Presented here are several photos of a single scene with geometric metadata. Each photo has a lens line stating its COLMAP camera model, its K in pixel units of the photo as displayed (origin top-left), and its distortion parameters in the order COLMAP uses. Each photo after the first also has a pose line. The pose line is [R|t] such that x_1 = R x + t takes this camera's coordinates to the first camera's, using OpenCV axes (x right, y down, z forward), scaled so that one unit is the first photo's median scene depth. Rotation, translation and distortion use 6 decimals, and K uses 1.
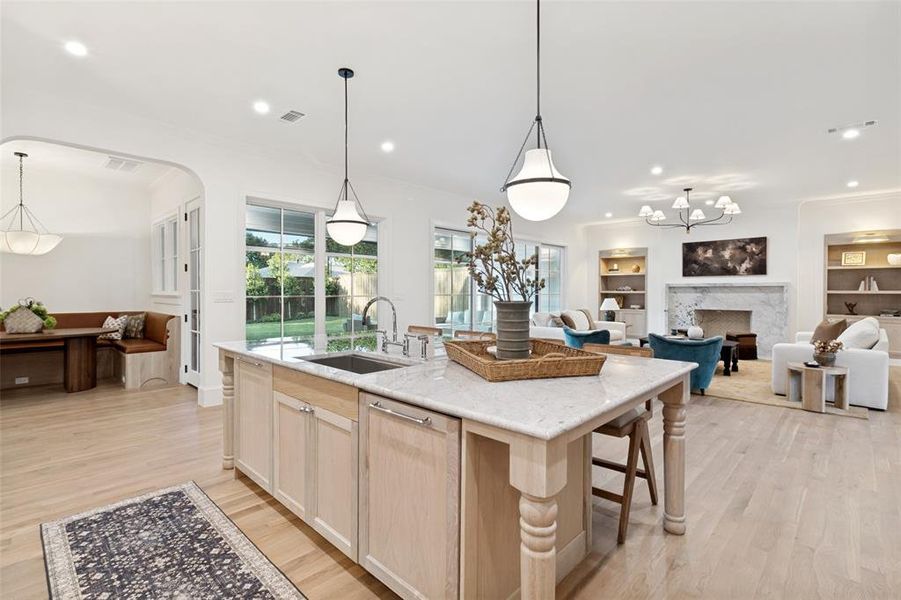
lens RADIAL K [[421.5, 0, 438.2], [0, 421.5, 295.9], [0, 0, 1]] dist [-0.001400, -0.000585]
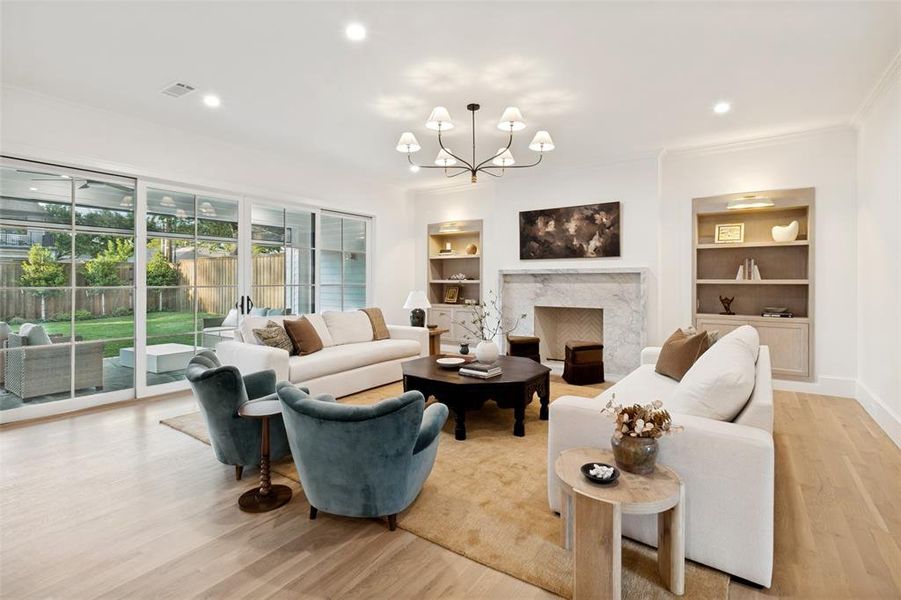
lens RADIAL K [[418.2, 0, 449.4], [0, 418.2, 281.0], [0, 0, 1]] dist [-0.000510, -0.000291]
pose [[0.987527, -0.002044, 0.157434, 0.385881], [0.003350, 0.999962, -0.008031, -0.005555], [-0.157412, 0.008459, 0.987497, 0.358366]]
